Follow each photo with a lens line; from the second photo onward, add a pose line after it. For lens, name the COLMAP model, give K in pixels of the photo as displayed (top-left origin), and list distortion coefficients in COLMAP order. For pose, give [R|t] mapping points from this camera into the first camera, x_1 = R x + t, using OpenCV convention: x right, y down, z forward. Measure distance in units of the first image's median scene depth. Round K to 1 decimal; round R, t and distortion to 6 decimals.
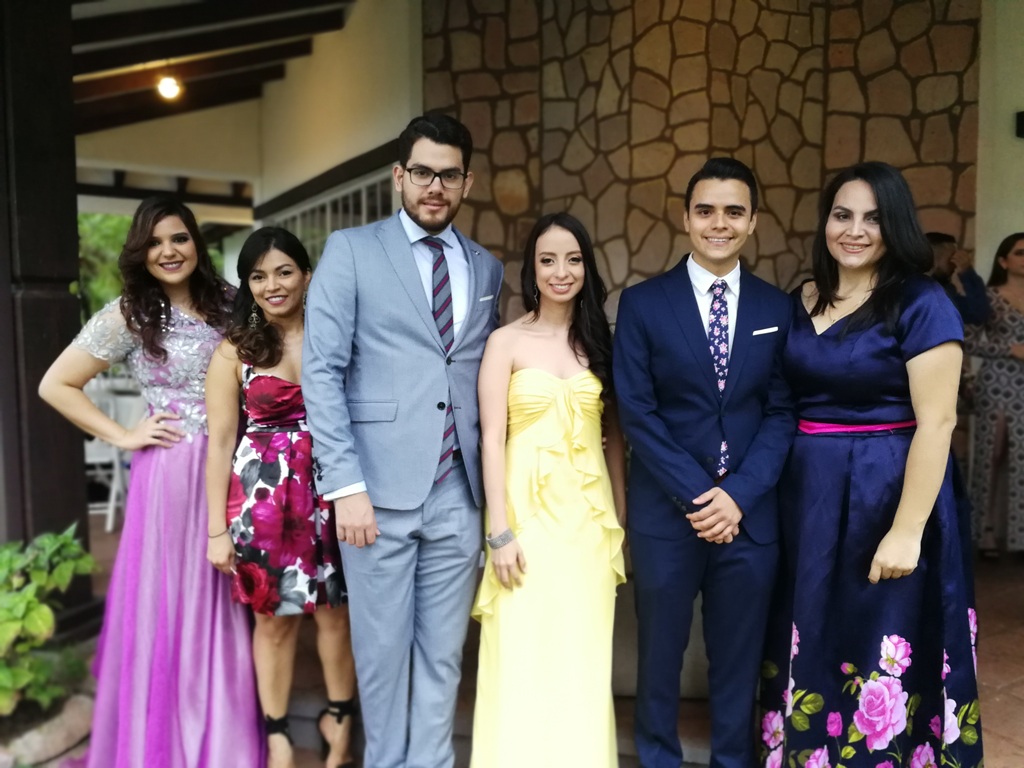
lens RADIAL K [[814.5, 0, 512.0], [0, 814.5, 384.0], [0, 0, 1]] dist [0.000060, -0.014254]
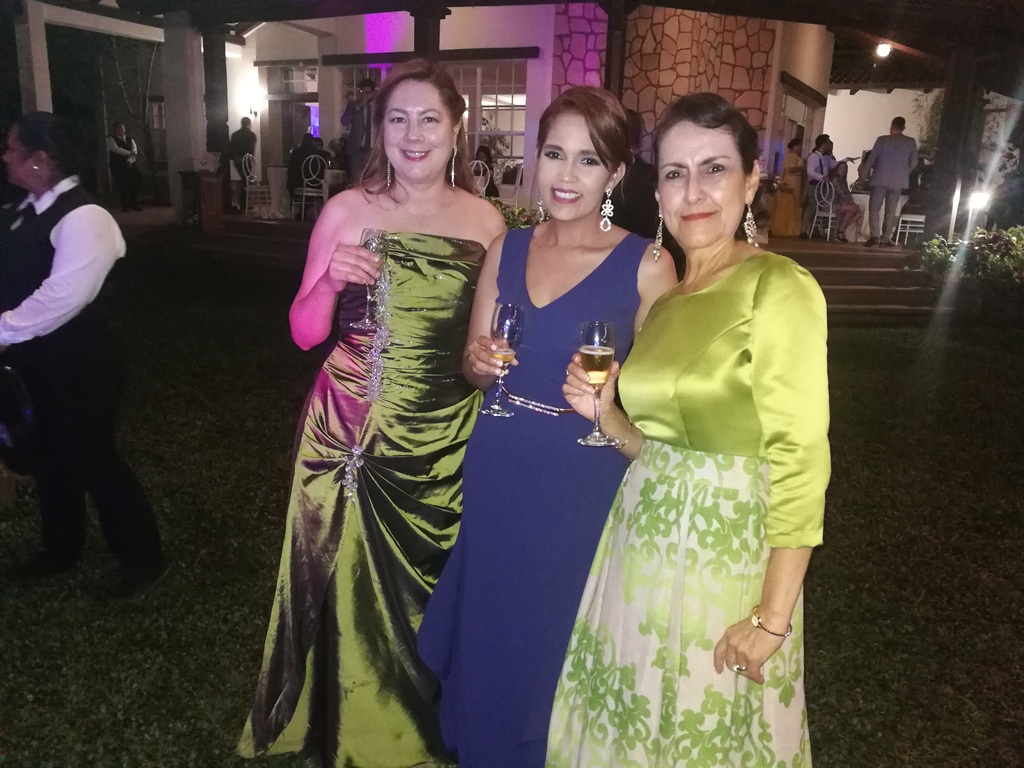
lens RADIAL K [[814.5, 0, 512.0], [0, 814.5, 384.0], [0, 0, 1]] dist [0.000060, -0.014254]
pose [[0.876219, -0.077488, 0.475643, -1.330234], [-0.010828, 0.983573, 0.180184, 0.159150], [-0.481791, -0.163031, 0.860987, -0.873093]]
